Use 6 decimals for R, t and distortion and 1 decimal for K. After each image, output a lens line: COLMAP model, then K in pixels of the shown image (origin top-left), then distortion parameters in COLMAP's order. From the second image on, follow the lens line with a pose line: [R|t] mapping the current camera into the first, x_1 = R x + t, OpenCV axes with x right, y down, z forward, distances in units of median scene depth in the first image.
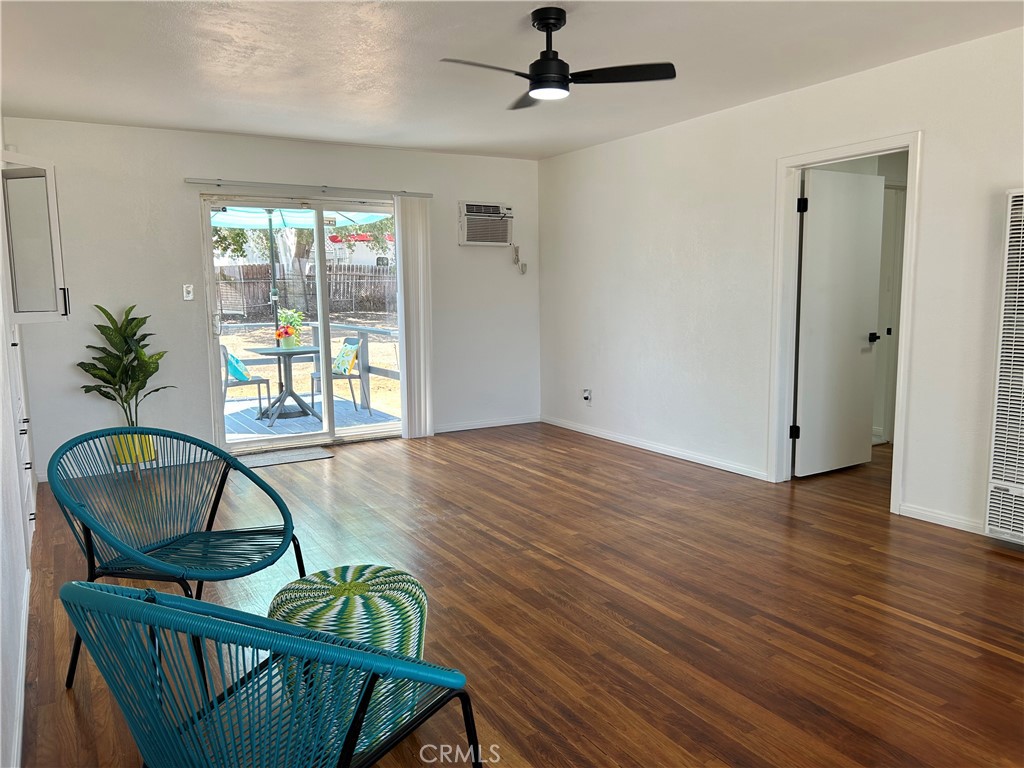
lens RADIAL K [[763.4, 0, 514.8], [0, 763.4, 388.5], [0, 0, 1]] dist [0.041289, -0.053252]
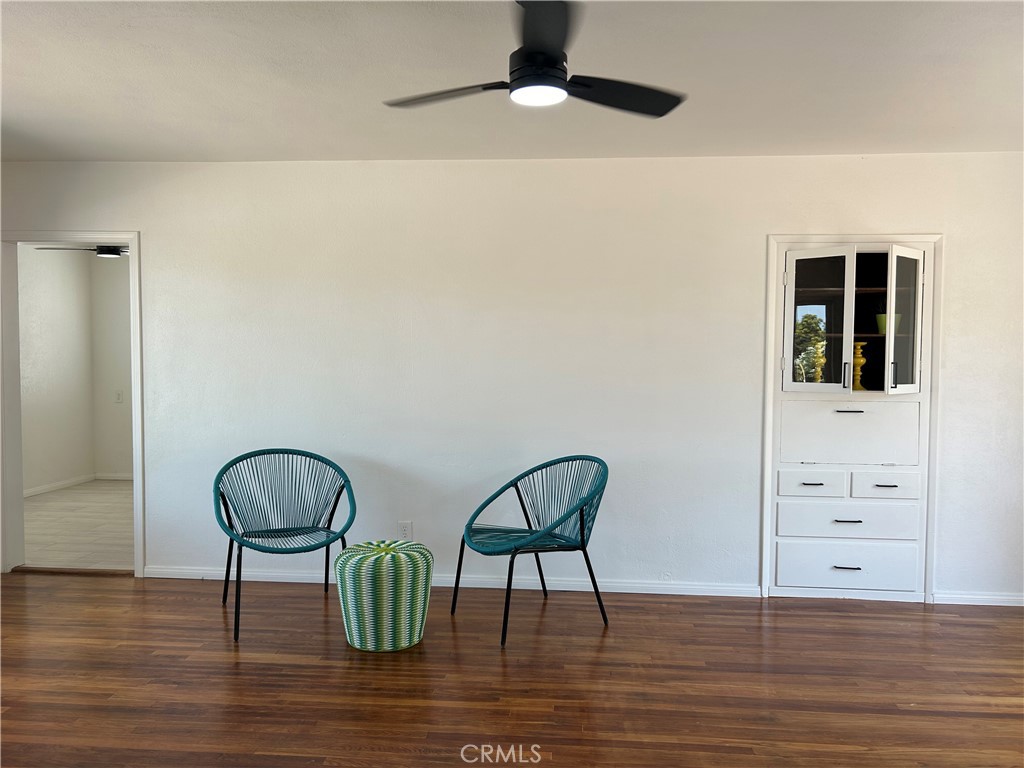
lens RADIAL K [[763.4, 0, 513.6], [0, 763.4, 378.0], [0, 0, 1]] dist [0.041289, -0.053252]
pose [[-0.572244, 0.026659, -0.819650, 0.342926], [-0.107159, 0.988471, 0.106964, -0.108149], [0.813052, 0.149043, -0.562790, 0.756638]]
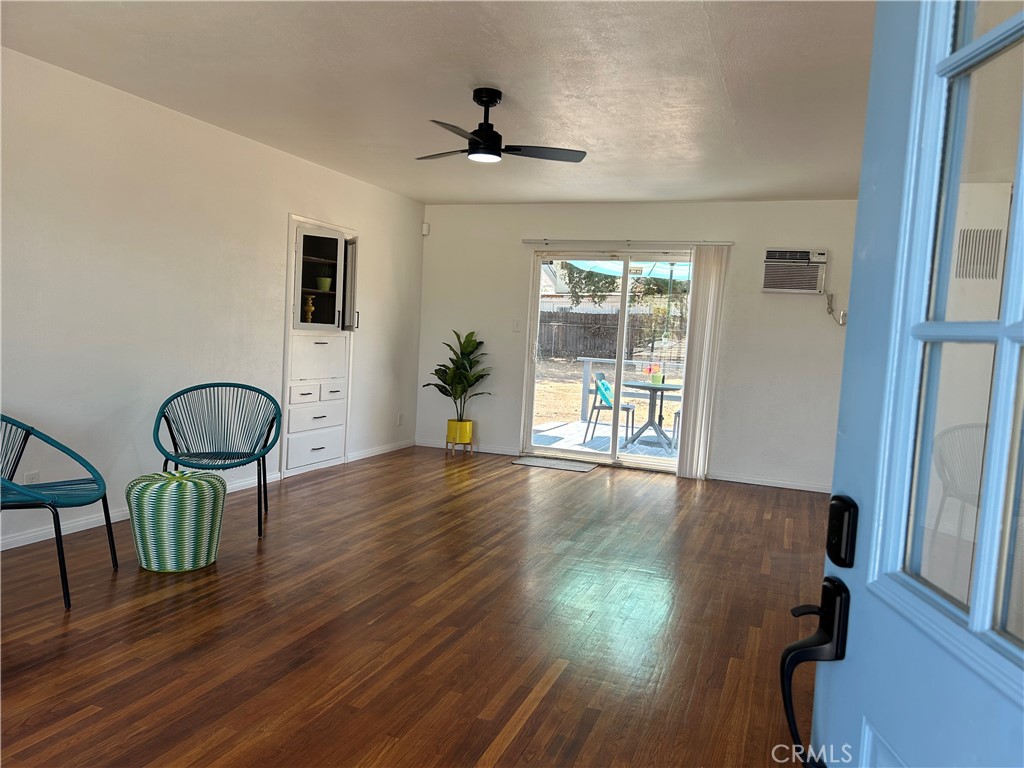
lens RADIAL K [[763.4, 0, 507.8], [0, 763.4, 381.1], [0, 0, 1]] dist [0.041289, -0.053252]
pose [[0.614126, 0.098595, -0.783025, 0.560480], [-0.162020, 0.986783, -0.002822, -0.022992], [0.772398, 0.128599, 0.621984, 0.173691]]
